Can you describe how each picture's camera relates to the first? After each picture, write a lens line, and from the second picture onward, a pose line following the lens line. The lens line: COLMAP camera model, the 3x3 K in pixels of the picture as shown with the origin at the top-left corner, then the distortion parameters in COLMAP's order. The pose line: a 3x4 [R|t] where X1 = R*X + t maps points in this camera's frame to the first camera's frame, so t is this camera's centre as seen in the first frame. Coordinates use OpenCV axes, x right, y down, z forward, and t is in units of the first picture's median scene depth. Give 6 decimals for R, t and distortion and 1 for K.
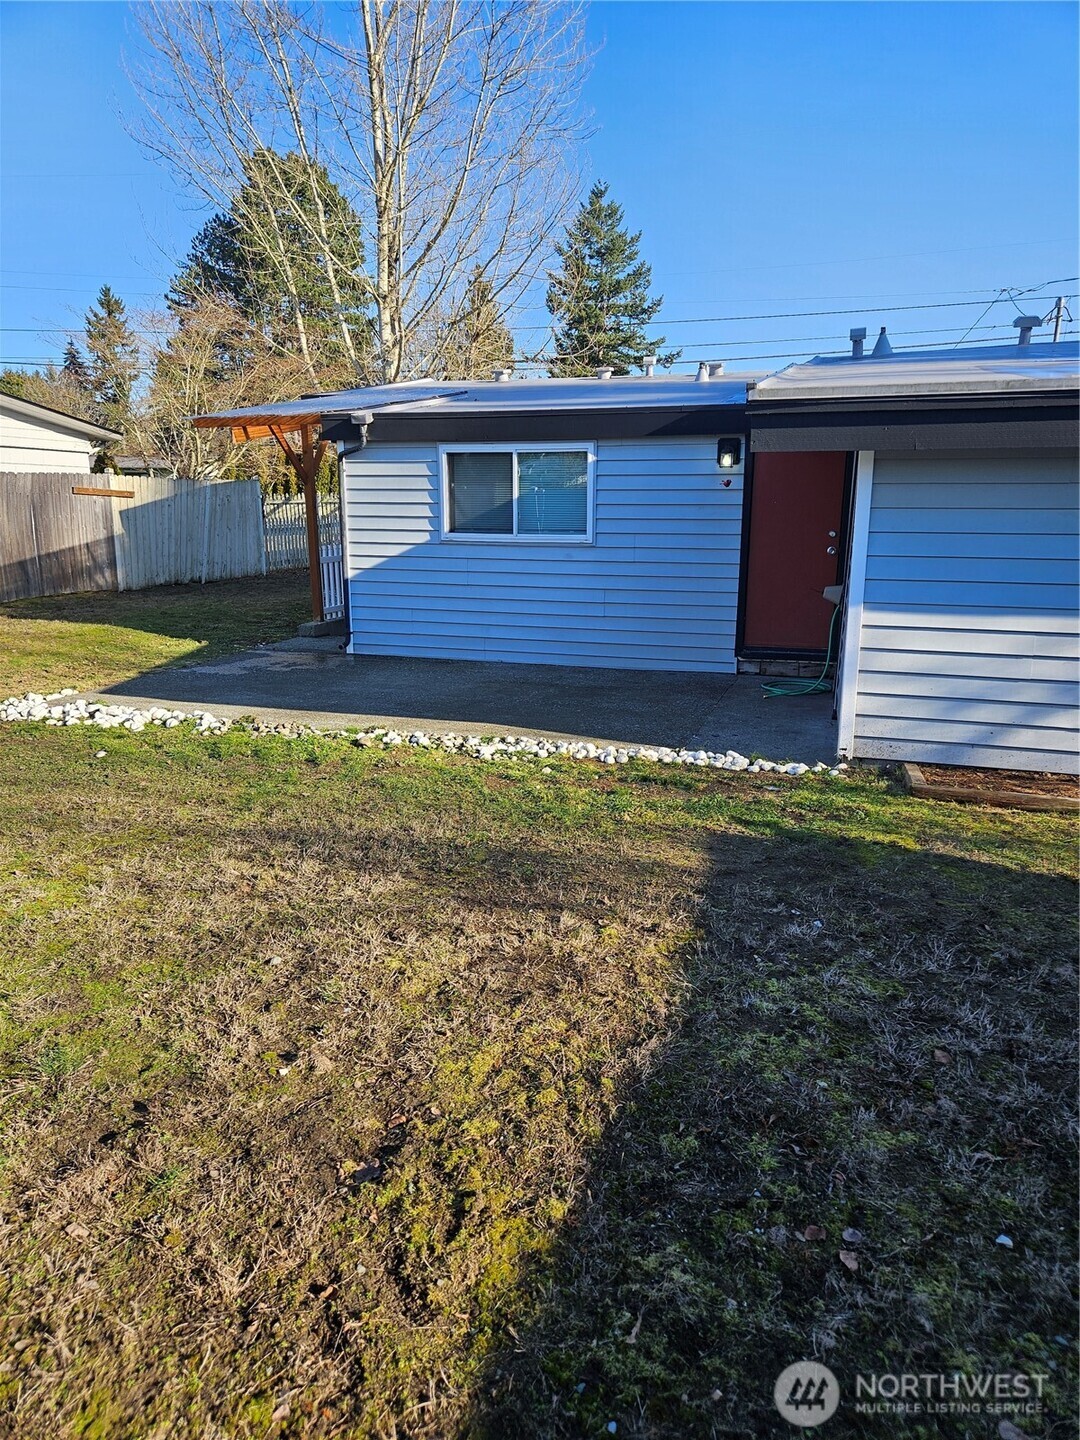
lens RADIAL K [[976.4, 0, 540.8], [0, 976.4, 721.3], [0, 0, 1]] dist [0.079912, -0.051429]
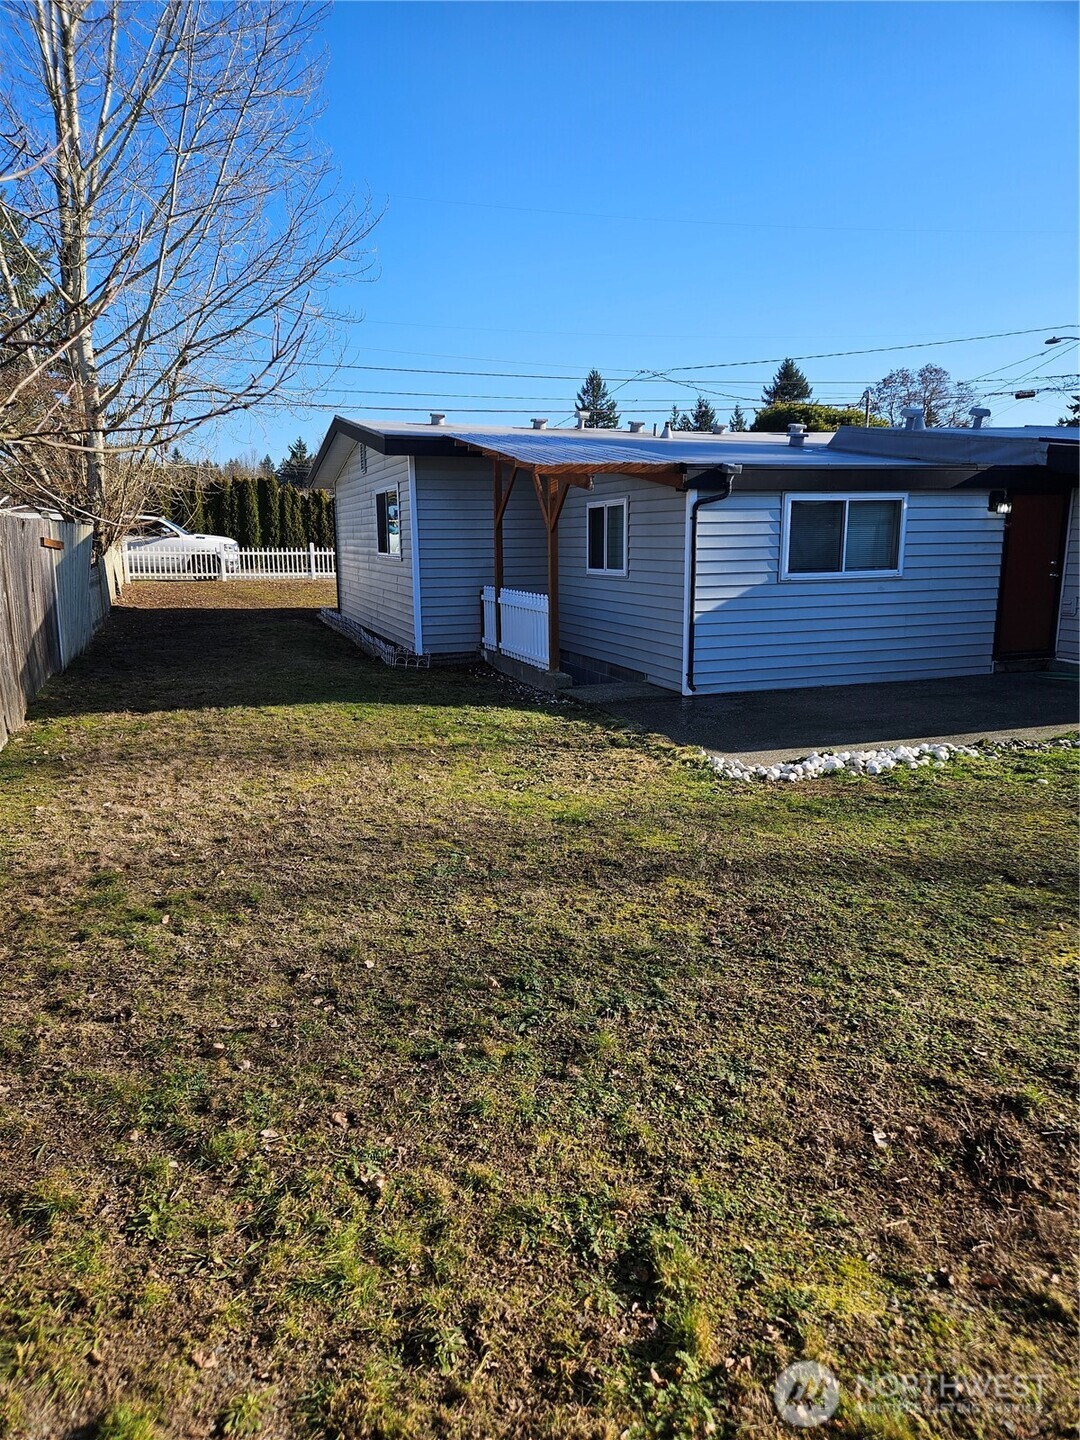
lens RADIAL K [[976.4, 0, 520.5], [0, 976.4, 723.0], [0, 0, 1]] dist [0.079912, -0.051429]
pose [[0.808841, -0.120695, 0.575508, -1.001696], [0.144102, 0.989550, 0.005002, -0.076656], [-0.570098, 0.078886, 0.817781, 0.289505]]
